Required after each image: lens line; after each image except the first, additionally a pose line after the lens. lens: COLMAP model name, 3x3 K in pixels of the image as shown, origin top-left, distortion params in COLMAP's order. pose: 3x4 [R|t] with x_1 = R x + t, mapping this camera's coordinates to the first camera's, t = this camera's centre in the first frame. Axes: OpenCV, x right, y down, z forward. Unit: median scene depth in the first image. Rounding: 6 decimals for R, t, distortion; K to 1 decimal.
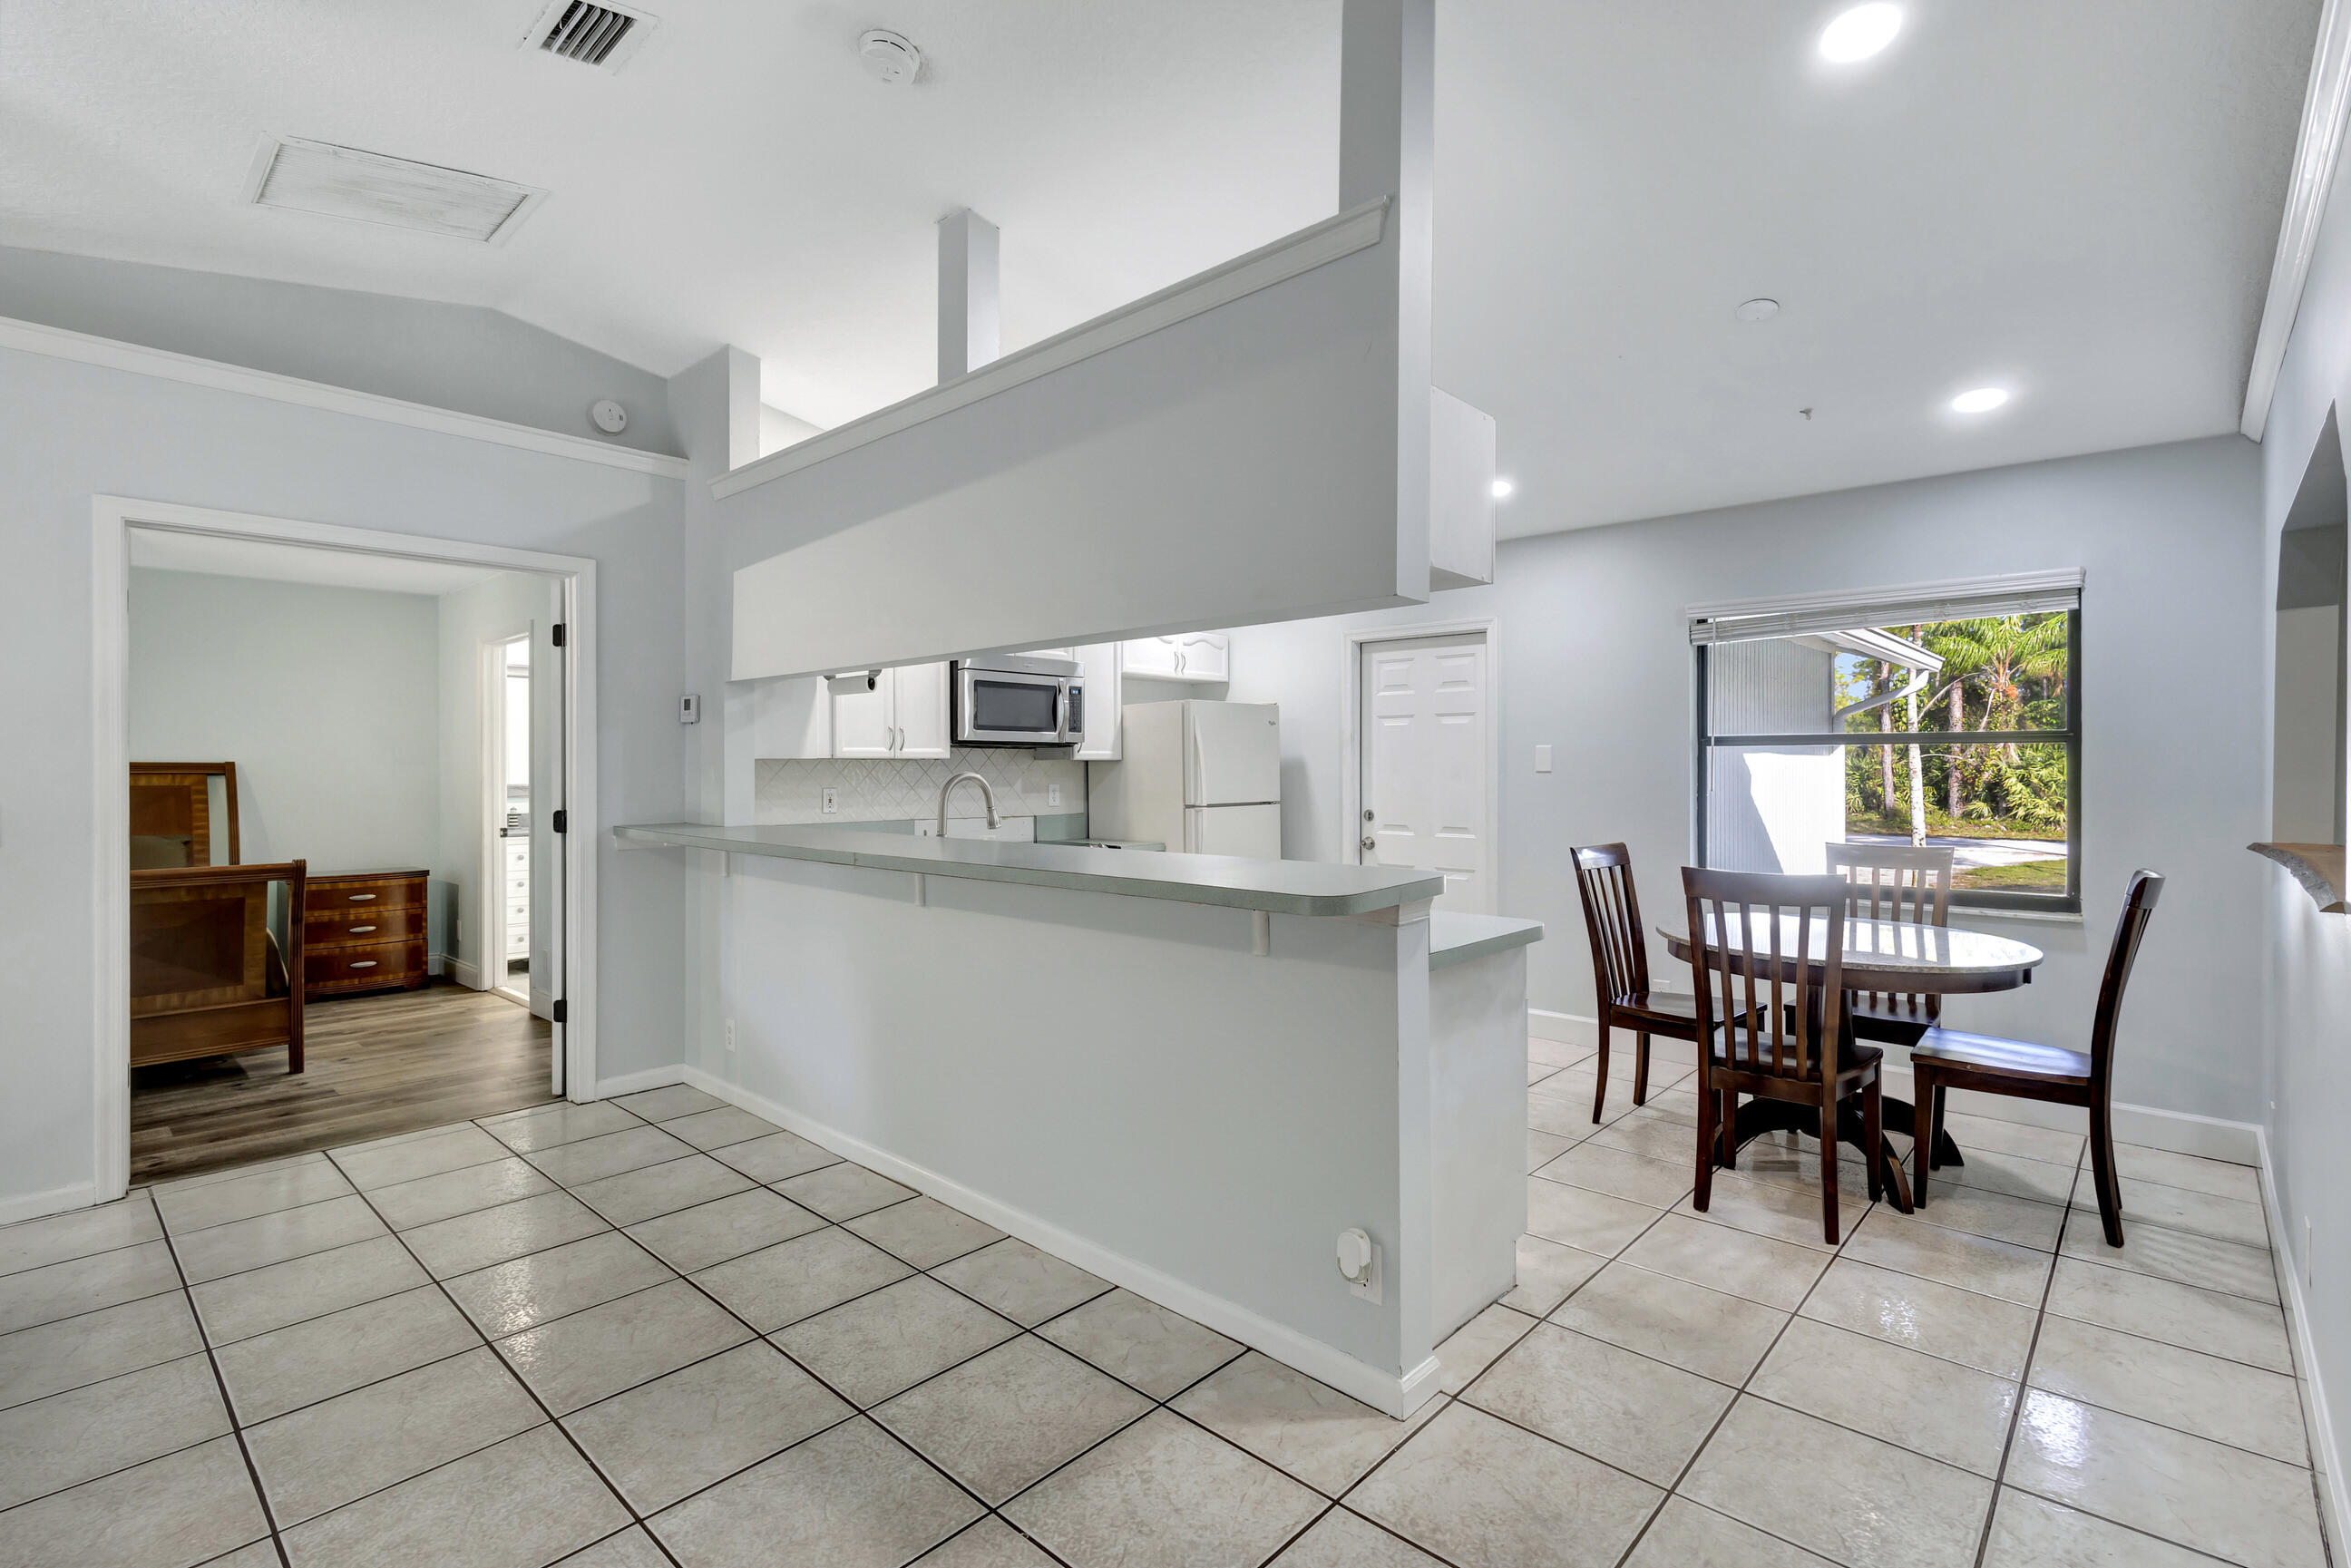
lens RADIAL K [[1079.8, 0, 1179.8], [0, 1079.8, 768.5], [0, 0, 1]] dist [0.009117, 0.000079]
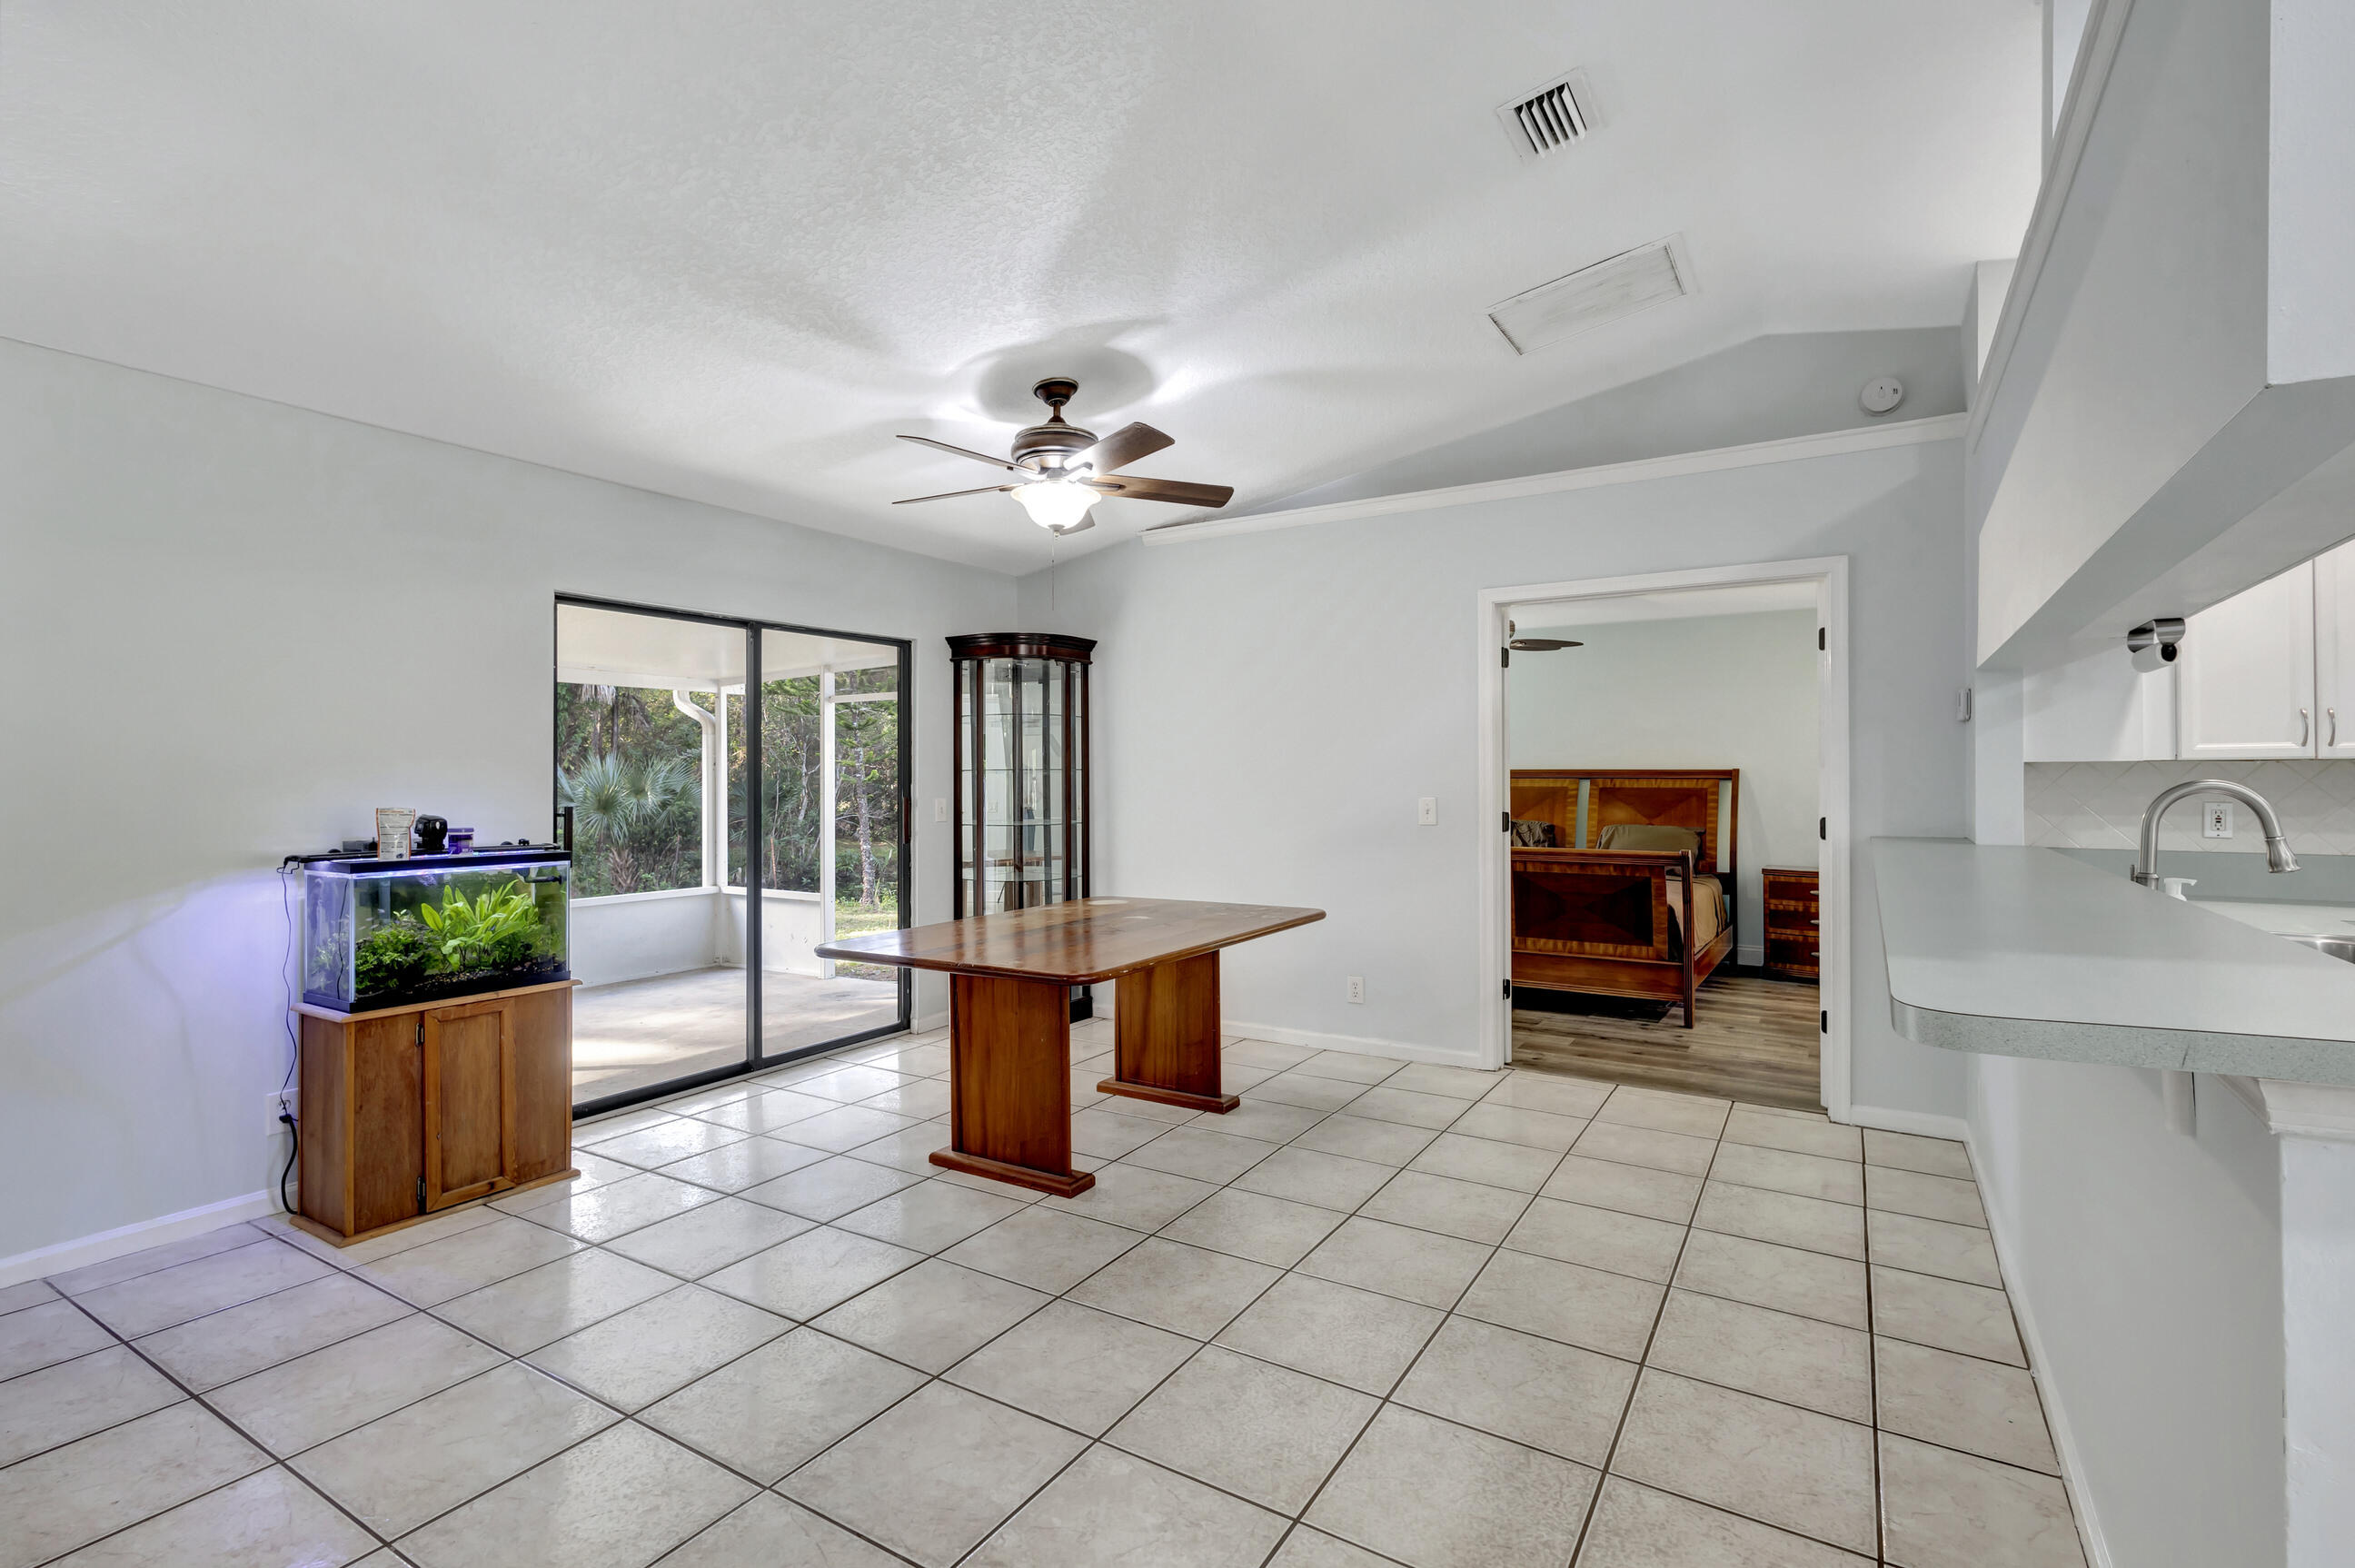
lens RADIAL K [[1083.9, 0, 1175.7], [0, 1083.9, 774.8], [0, 0, 1]] dist [0.003695, 0.000053]
pose [[0.185479, -0.000379, -0.982648, 0.280654], [0.001971, 0.999998, -0.000014, -0.001081], [0.982646, -0.001934, 0.185479, 0.239012]]
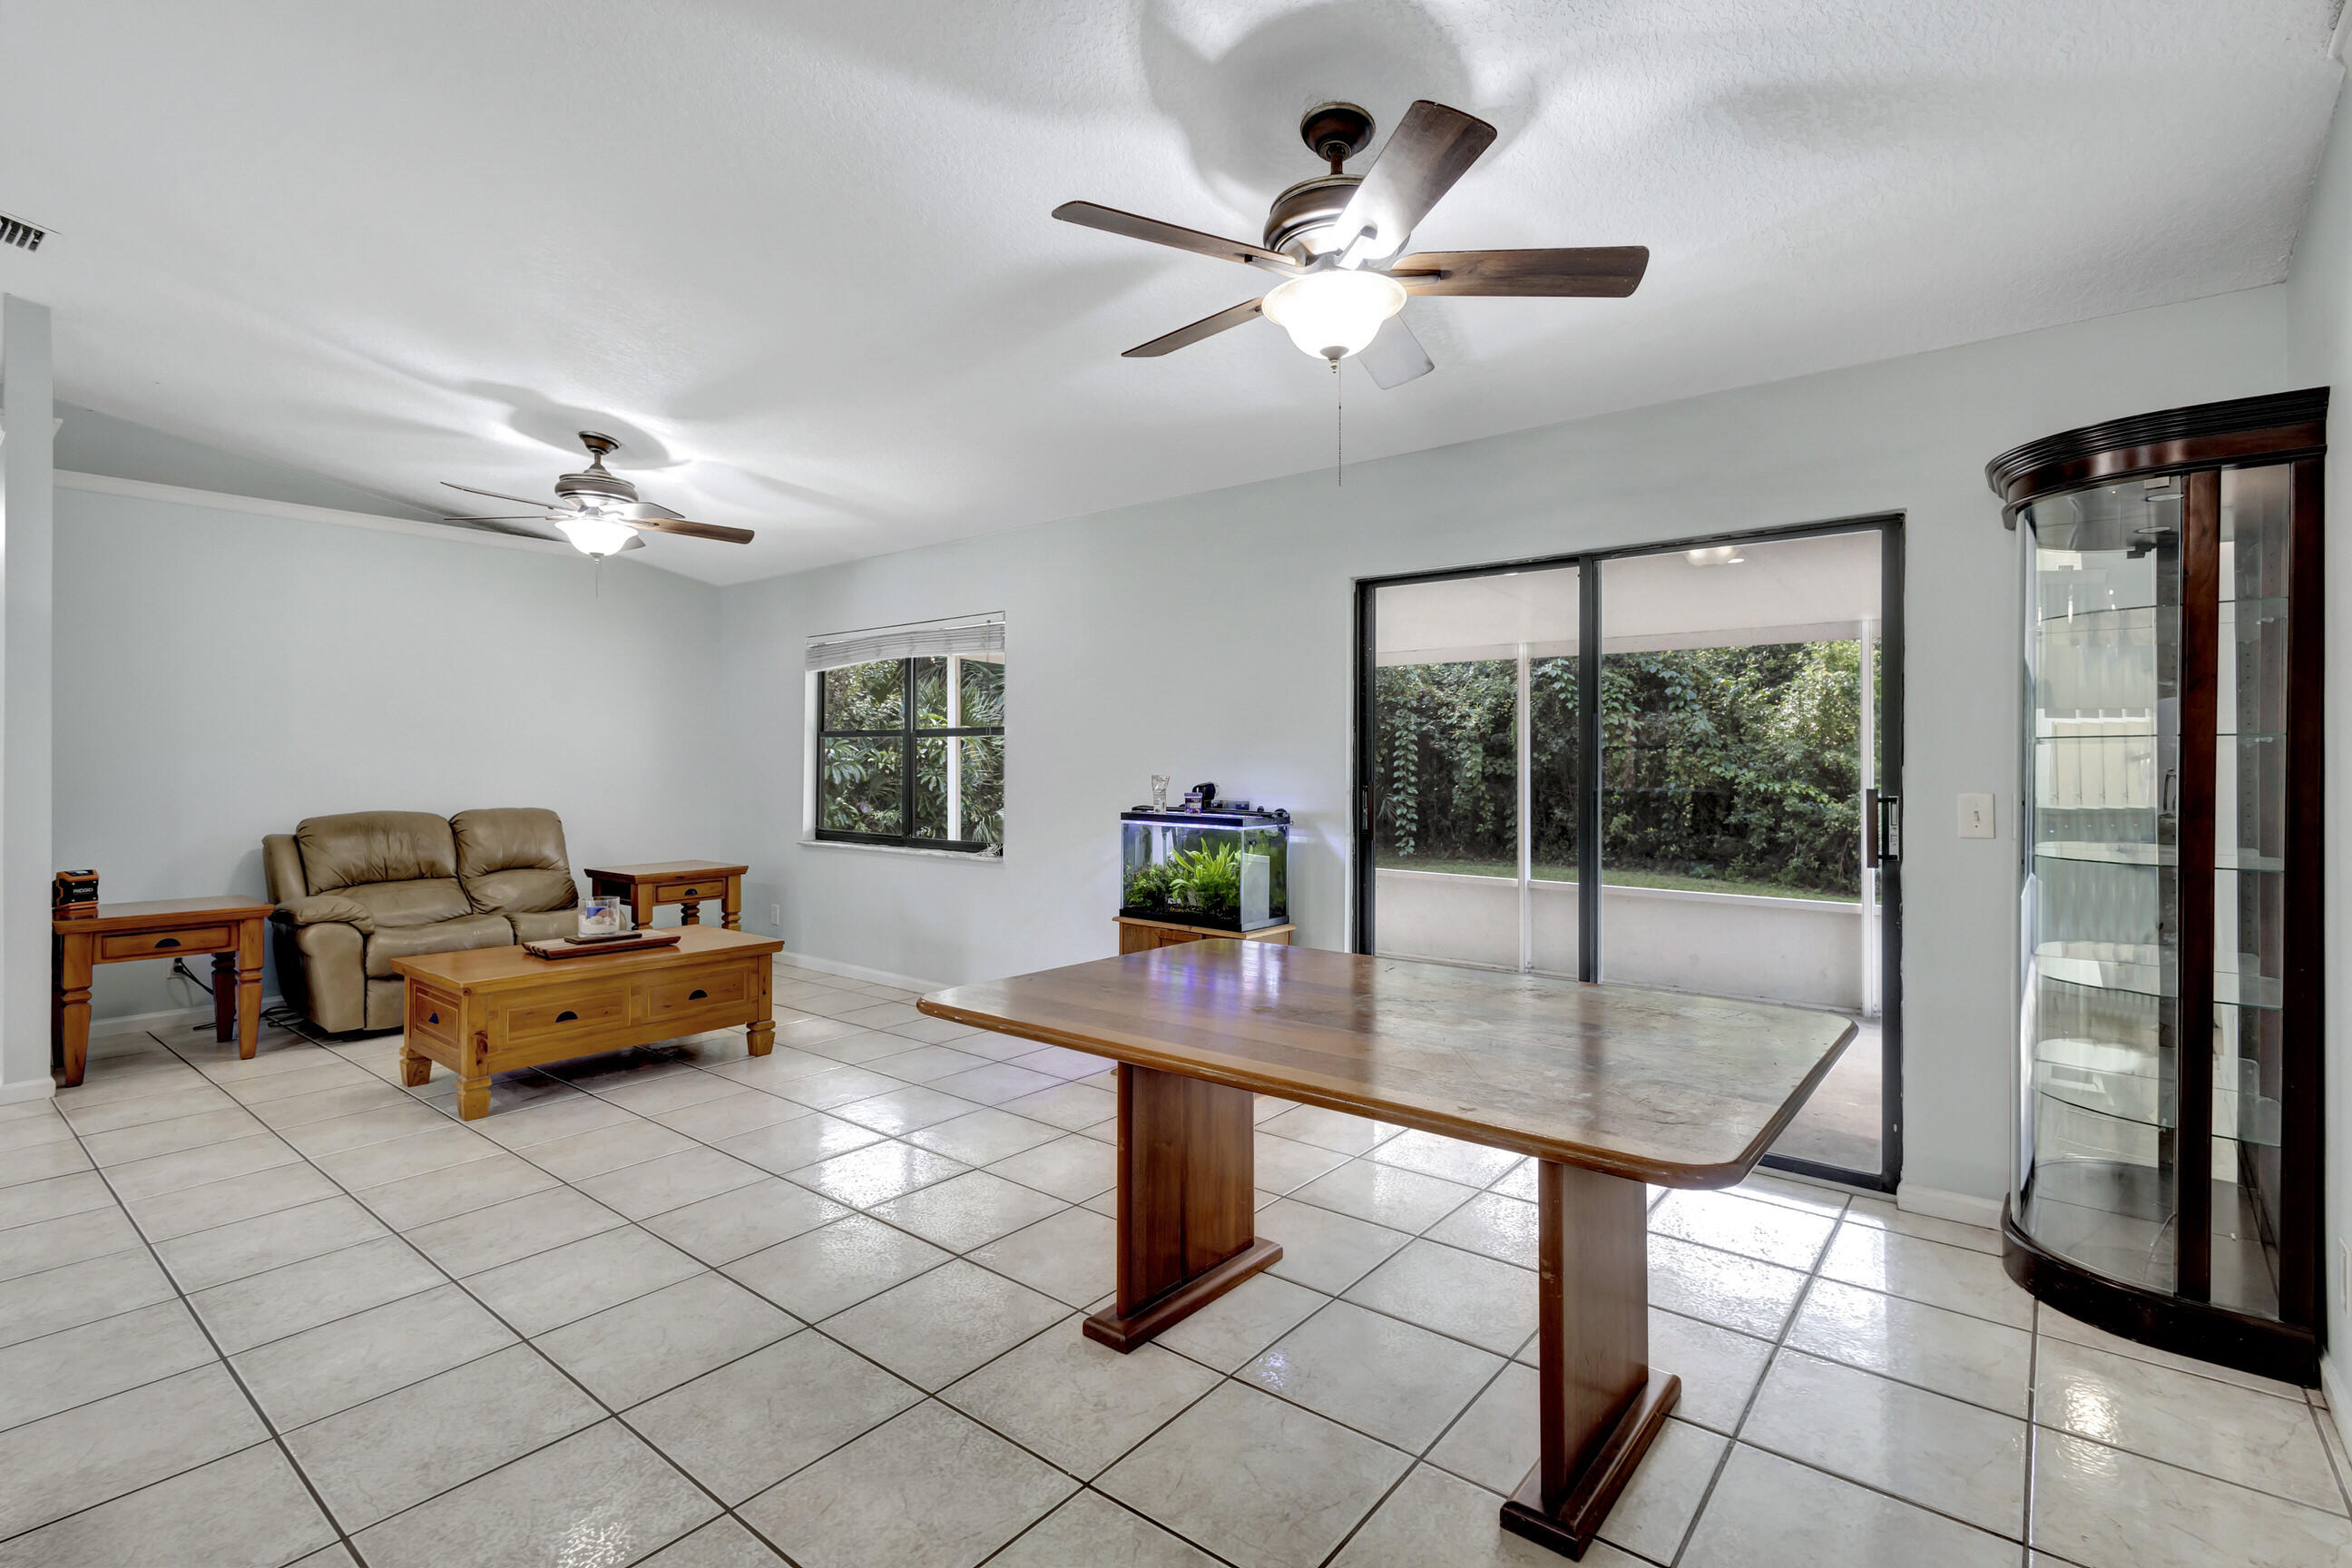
lens RADIAL K [[1091.6, 0, 1174.7], [0, 1091.6, 758.0], [0, 0, 1]] dist [0.003967, 0.000265]
pose [[-0.997951, 0.000774, -0.063976, -0.506571], [0.000772, 1.000000, 0.000053, 0.004461], [0.063976, 0.000004, -0.997951, 0.873992]]
